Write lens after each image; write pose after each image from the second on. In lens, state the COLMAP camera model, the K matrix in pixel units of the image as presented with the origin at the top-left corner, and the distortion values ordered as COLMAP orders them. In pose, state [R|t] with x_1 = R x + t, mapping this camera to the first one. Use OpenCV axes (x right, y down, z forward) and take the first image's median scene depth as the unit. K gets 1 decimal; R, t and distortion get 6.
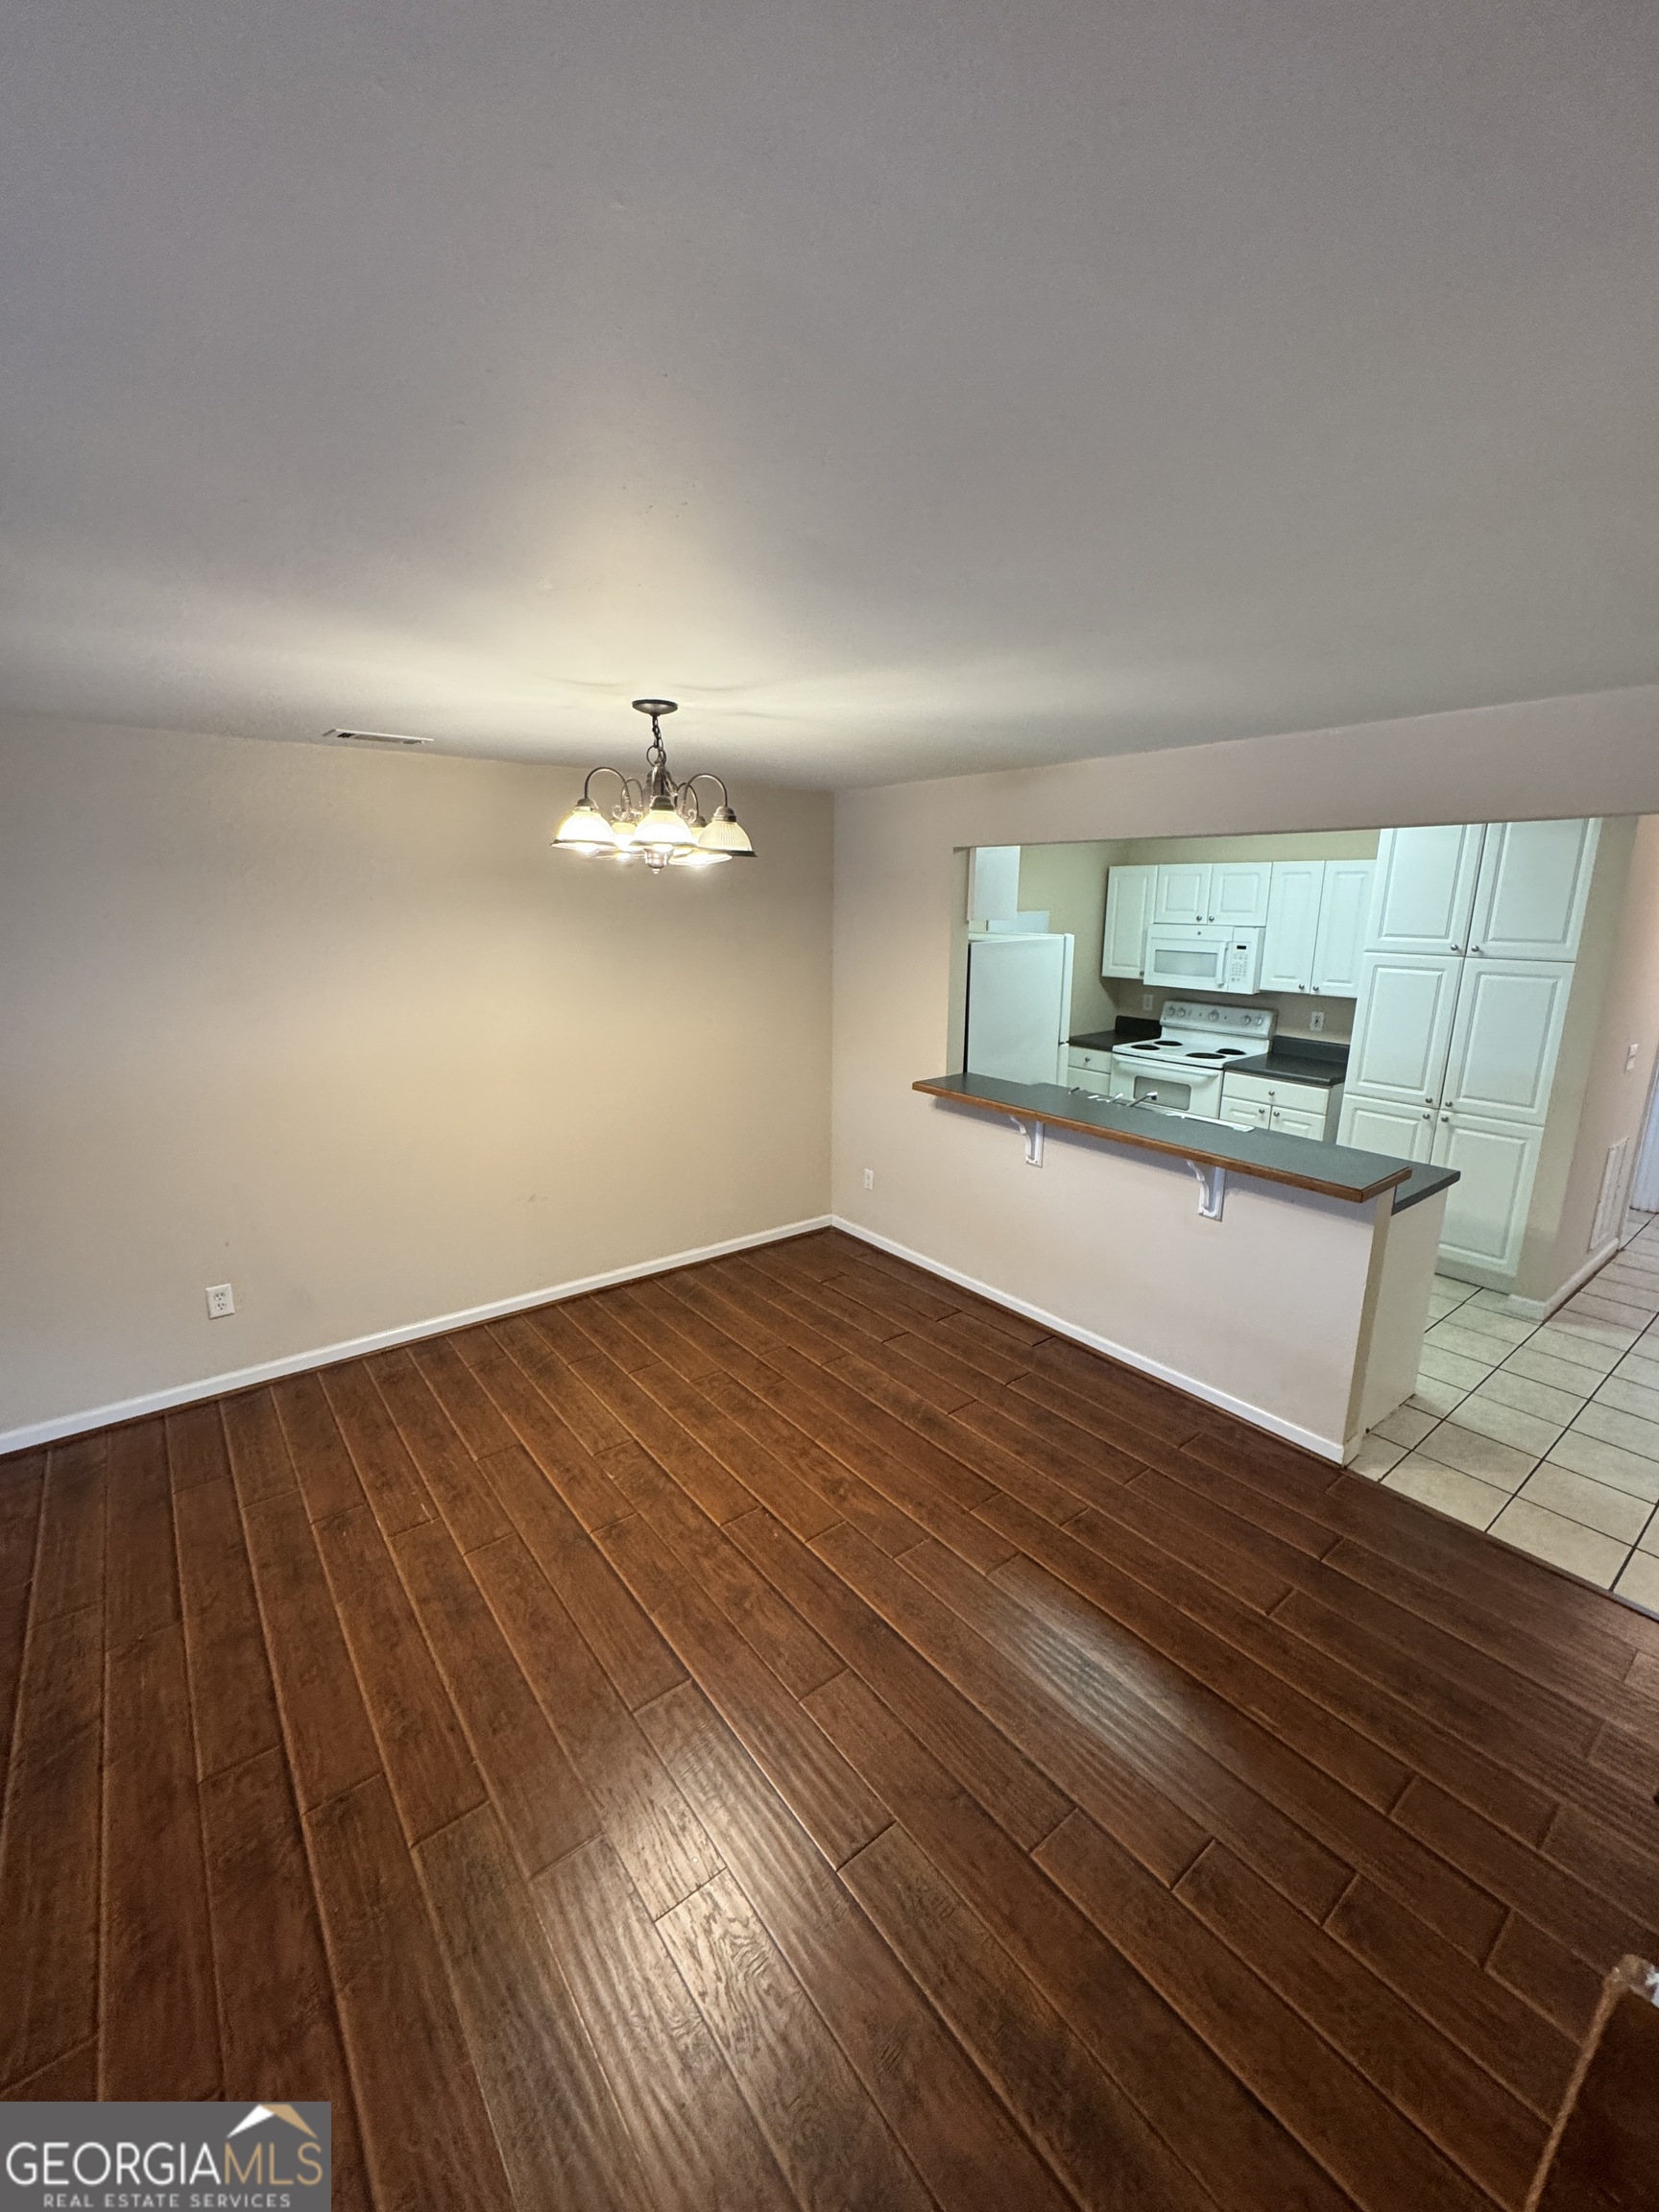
lens RADIAL K [[891.5, 0, 833.5], [0, 891.5, 1109.1], [0, 0, 1]] dist [-0.003551, 0.000162]
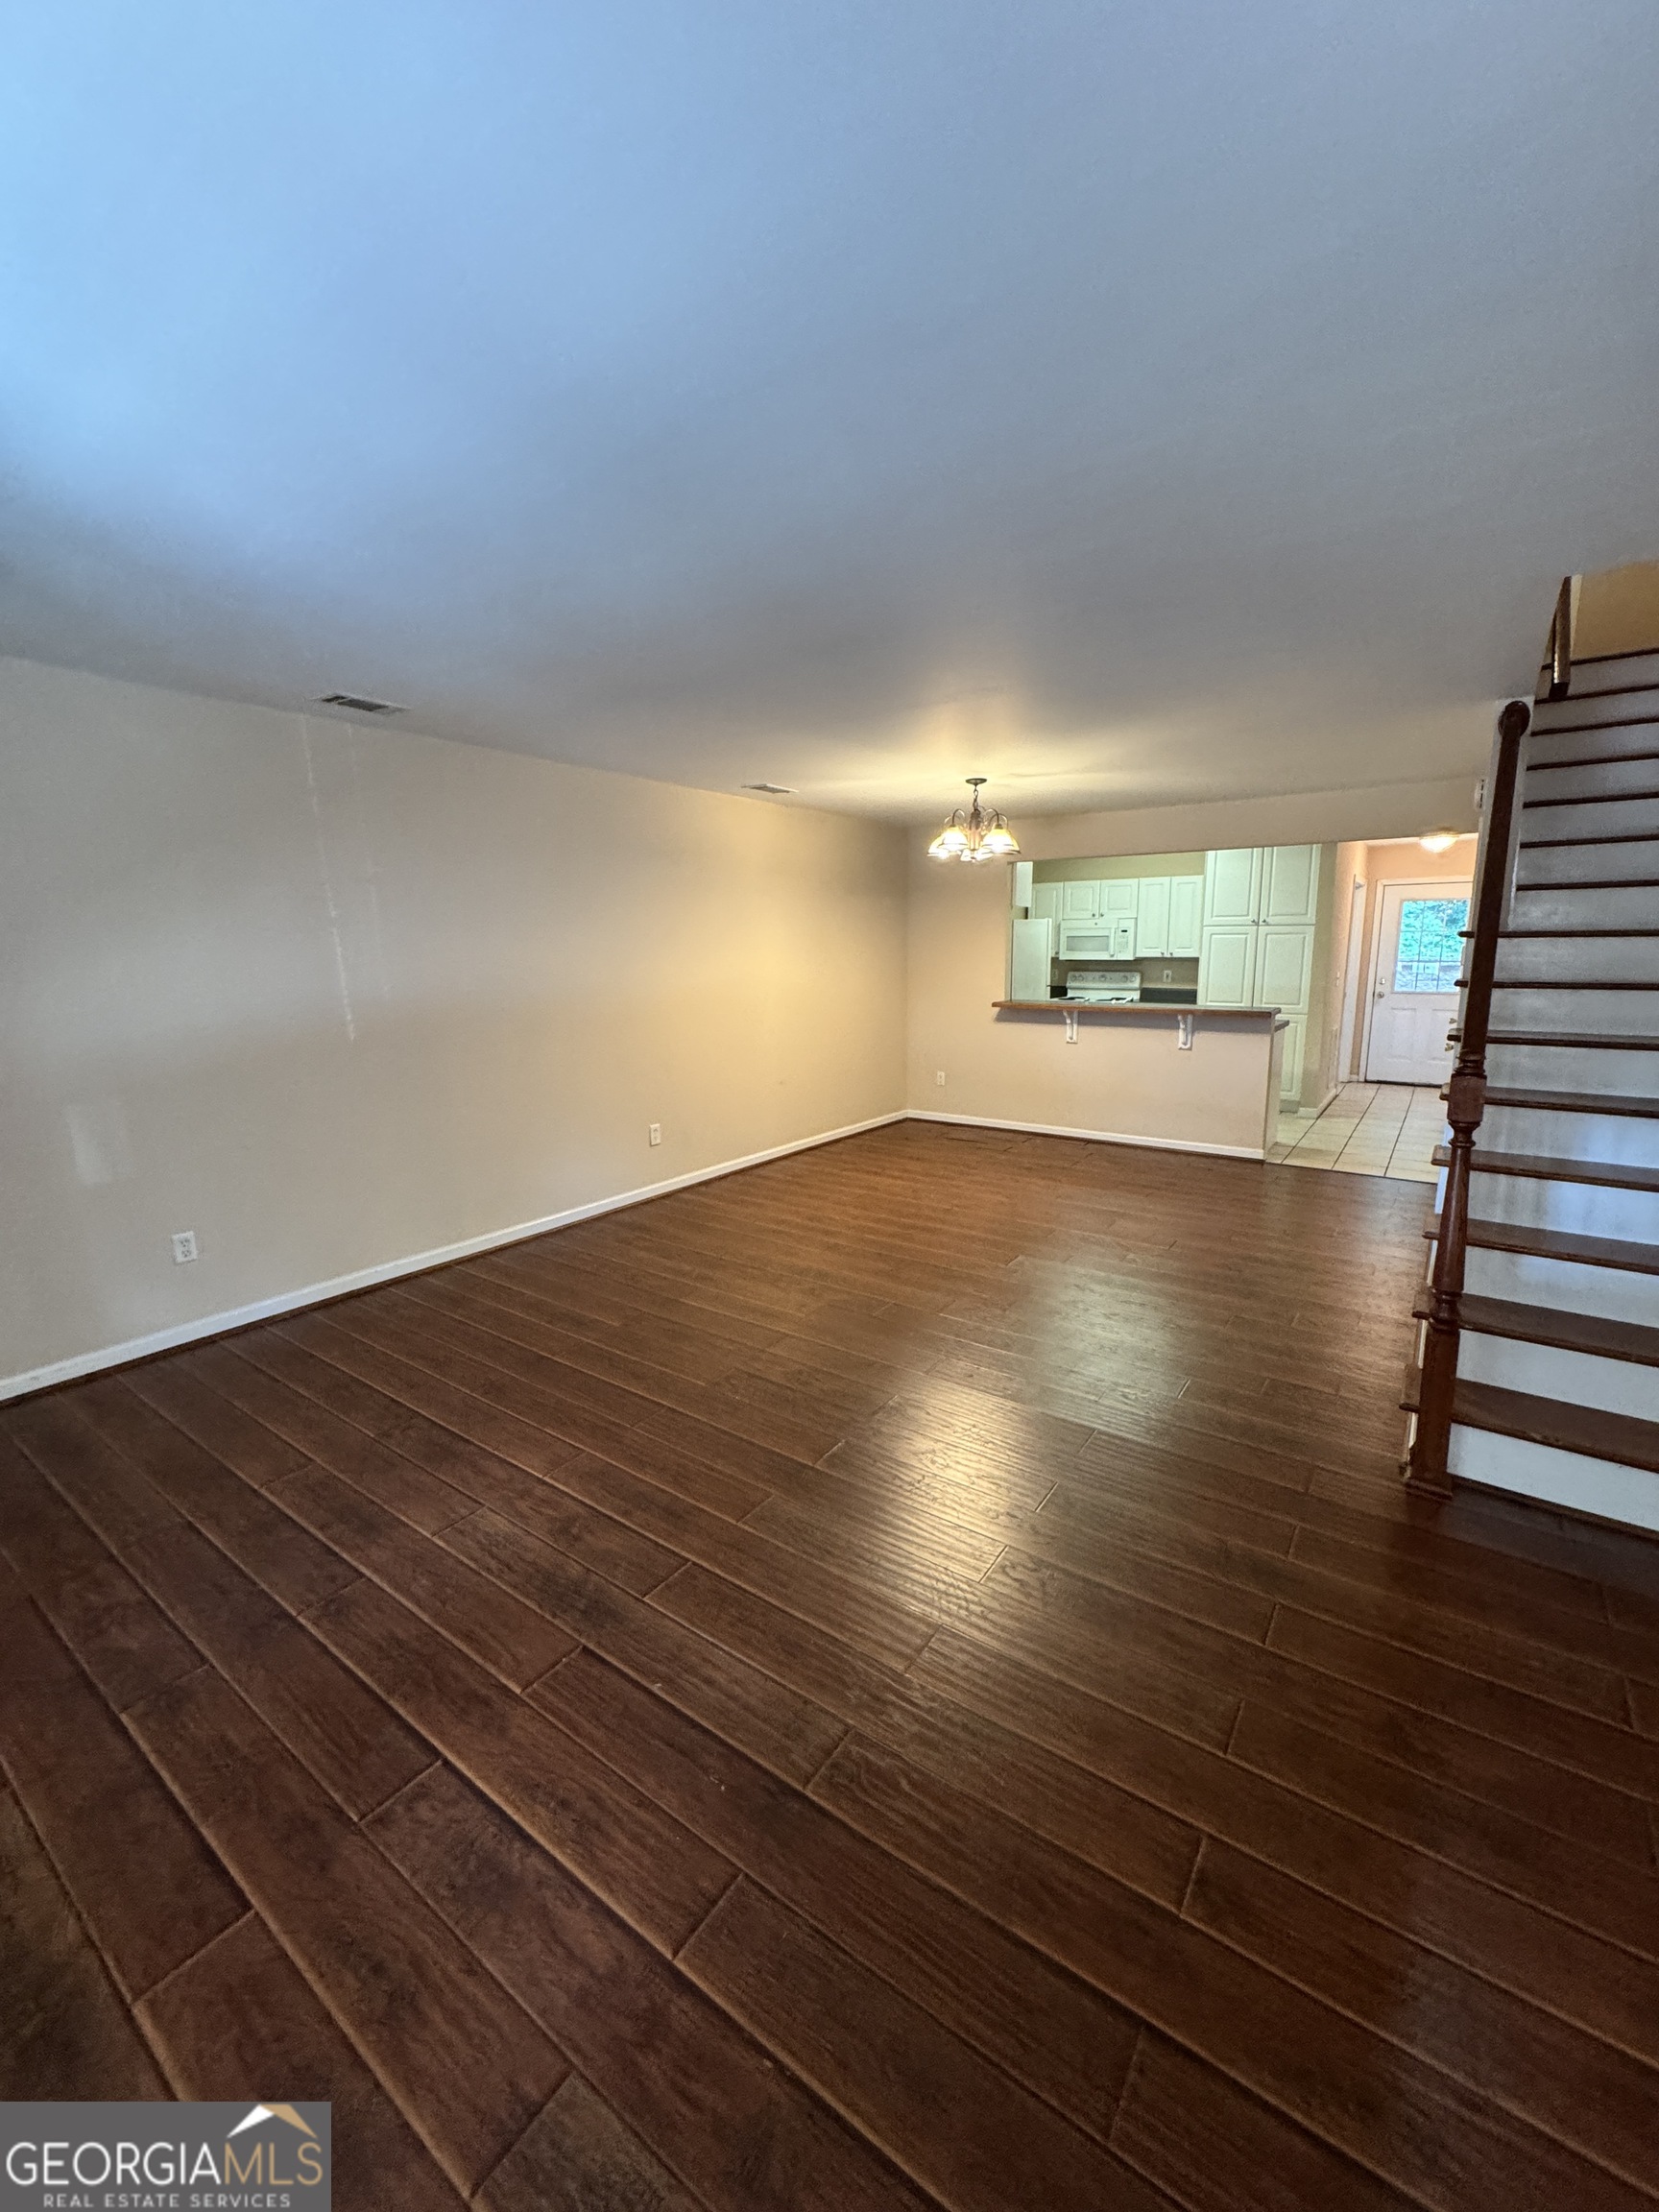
lens RADIAL K [[891.5, 0, 833.5], [0, 891.5, 1109.1], [0, 0, 1]] dist [-0.003551, 0.000162]
pose [[0.958606, -0.066320, 0.276906, -0.660444], [0.081203, 0.995786, -0.042617, 0.212116], [-0.272912, 0.063338, 0.959952, -0.488893]]
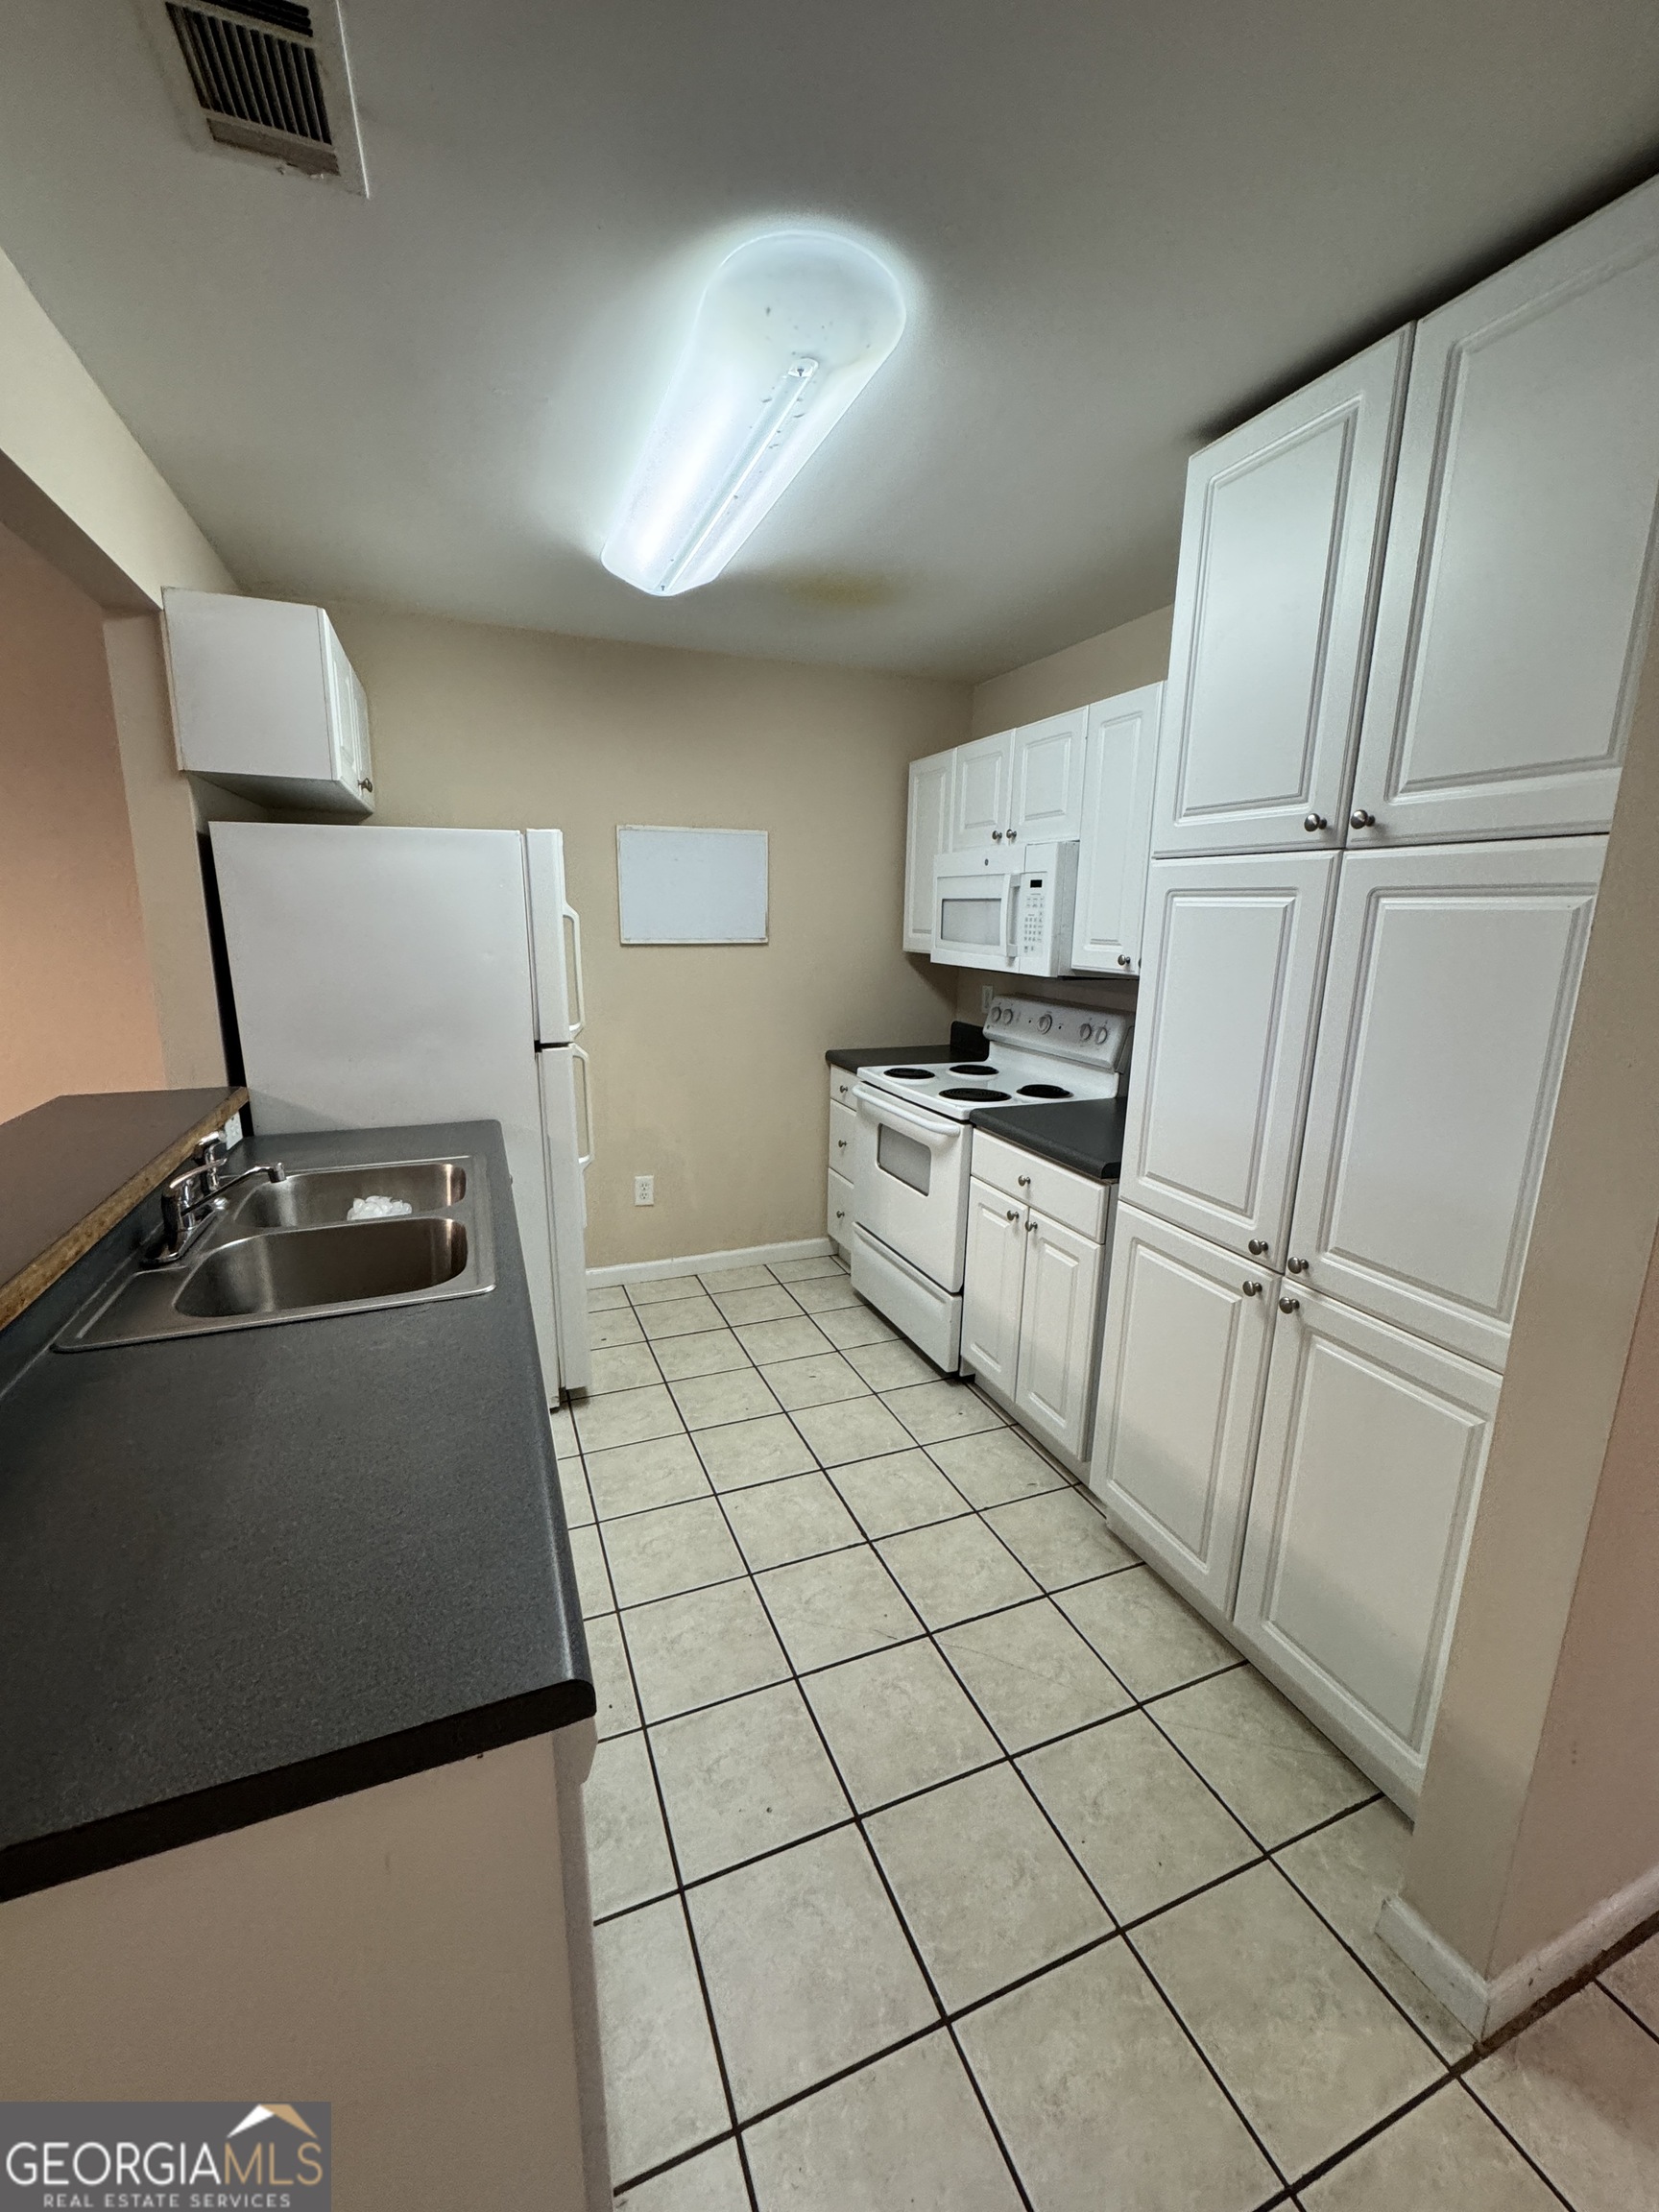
lens RADIAL K [[891.5, 0, 833.5], [0, 891.5, 1109.1], [0, 0, 1]] dist [-0.003551, 0.000162]
pose [[0.961984, 0.073749, -0.262960, 0.635309], [-0.079732, 0.996742, -0.012138, -0.051559], [0.261209, 0.032643, 0.964730, 0.636851]]
